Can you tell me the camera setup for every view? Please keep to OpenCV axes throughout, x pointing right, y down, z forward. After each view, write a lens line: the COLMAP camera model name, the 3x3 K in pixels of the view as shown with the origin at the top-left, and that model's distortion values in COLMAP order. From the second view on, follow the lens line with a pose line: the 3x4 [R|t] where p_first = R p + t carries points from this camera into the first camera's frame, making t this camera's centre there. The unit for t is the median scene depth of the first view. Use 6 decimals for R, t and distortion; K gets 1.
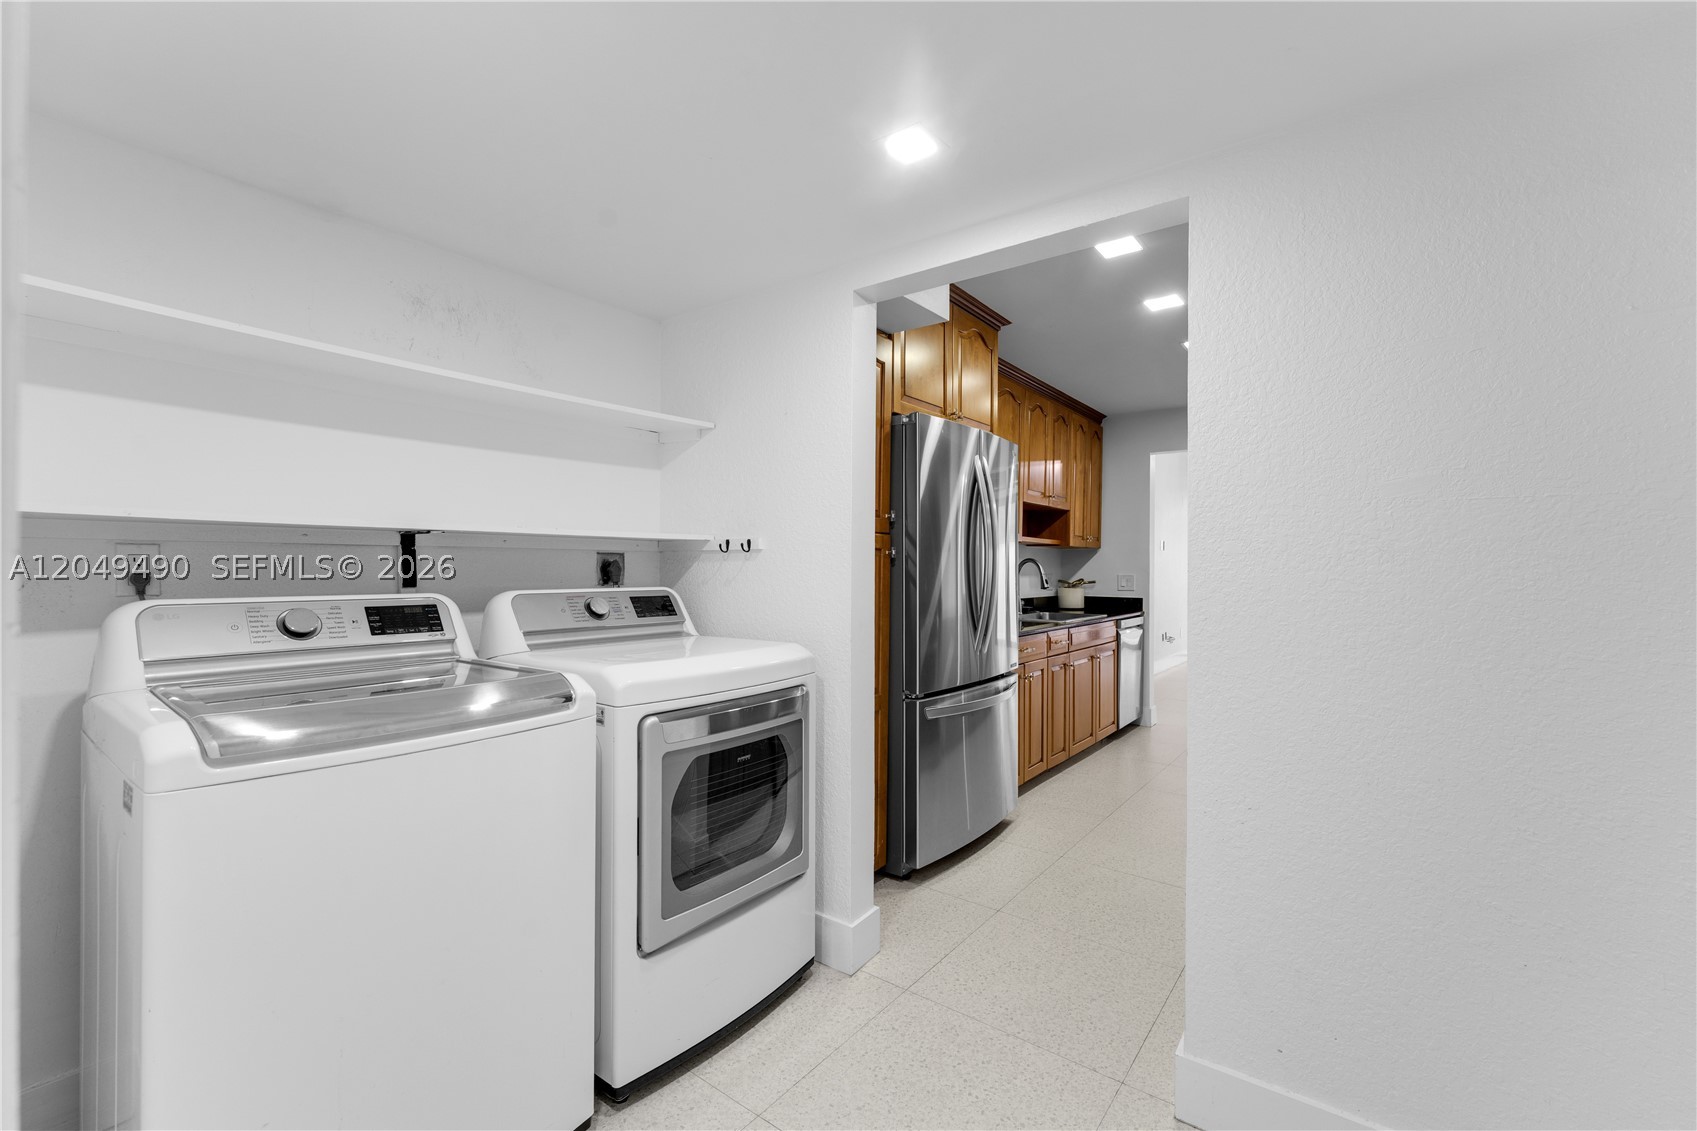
lens RADIAL K [[726.9, 0, 850.1], [0, 726.9, 573.9], [0, 0, 1]] dist [0.000201, 0.000354]
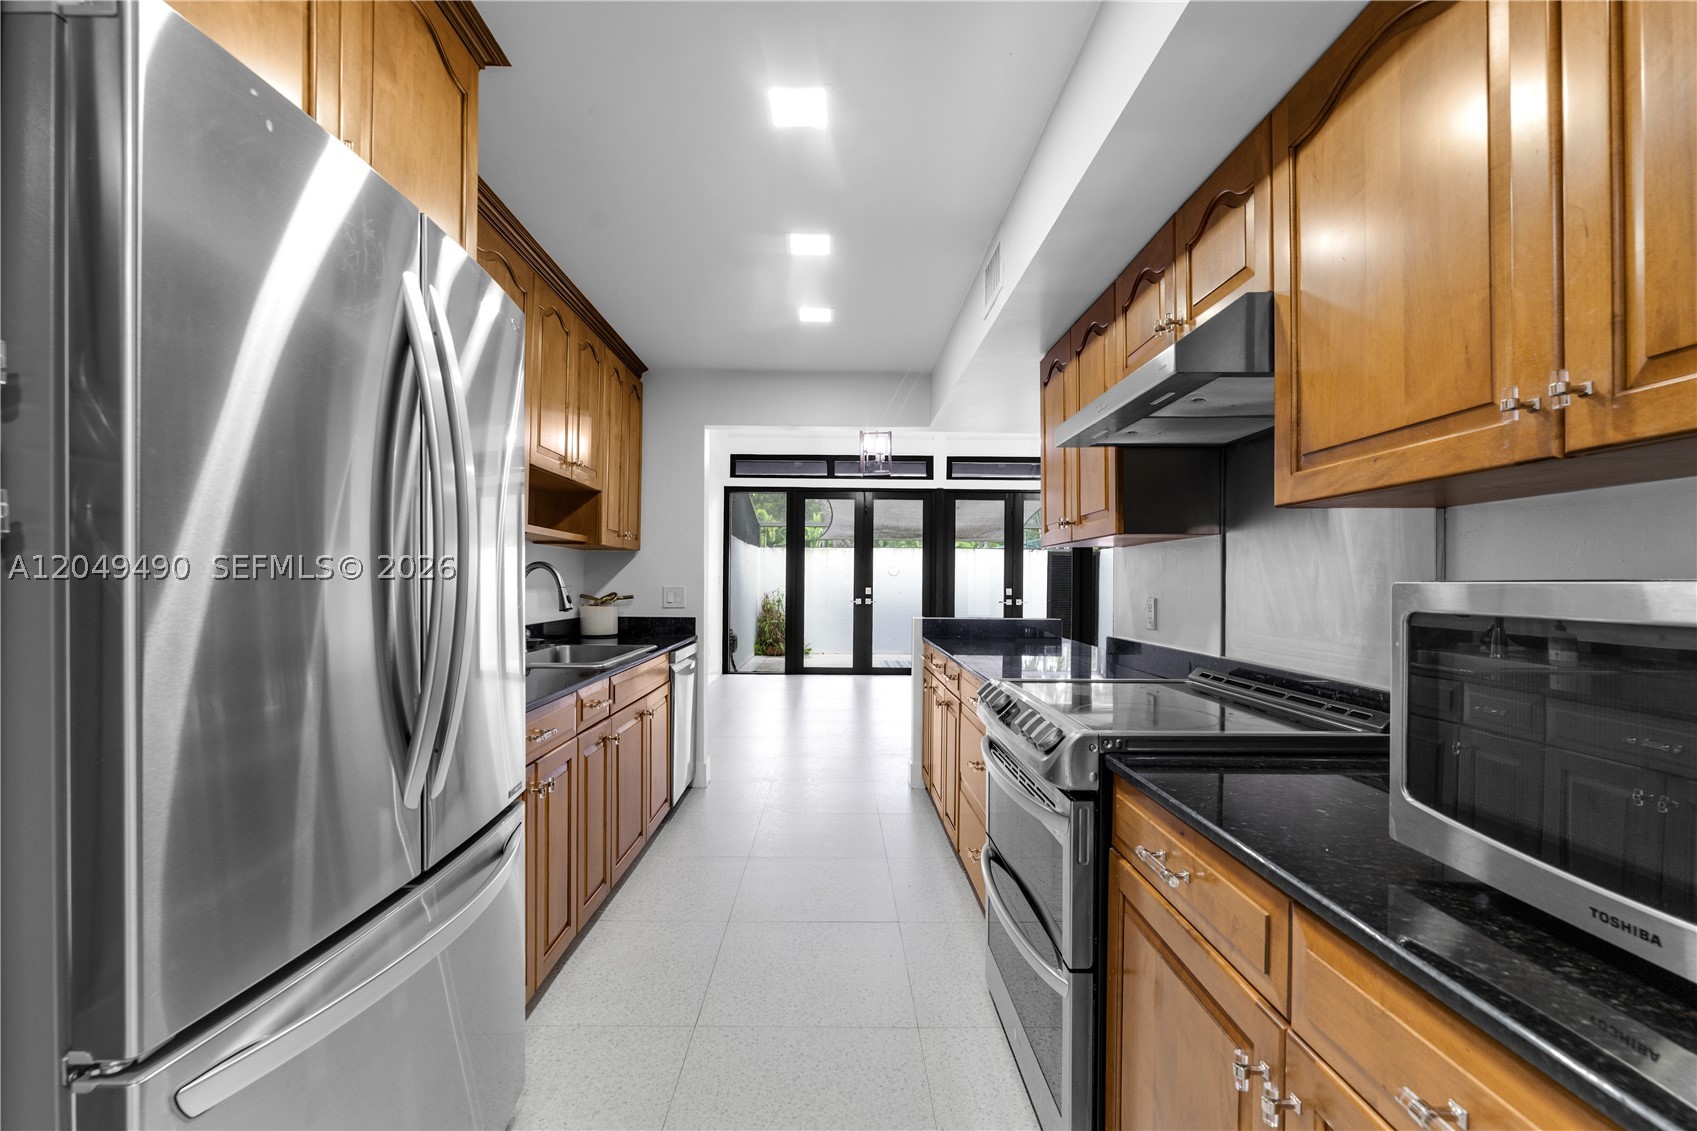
lens RADIAL K [[694.8, 0, 825.2], [0, 694.8, 585.1], [0, 0, 1]] dist [-0.000775, 0.000028]
pose [[0.796873, -0.002312, 0.604143, 0.081821], [-0.000226, 0.999991, 0.004126, -0.003720], [-0.604147, -0.003425, 0.796865, 0.375464]]
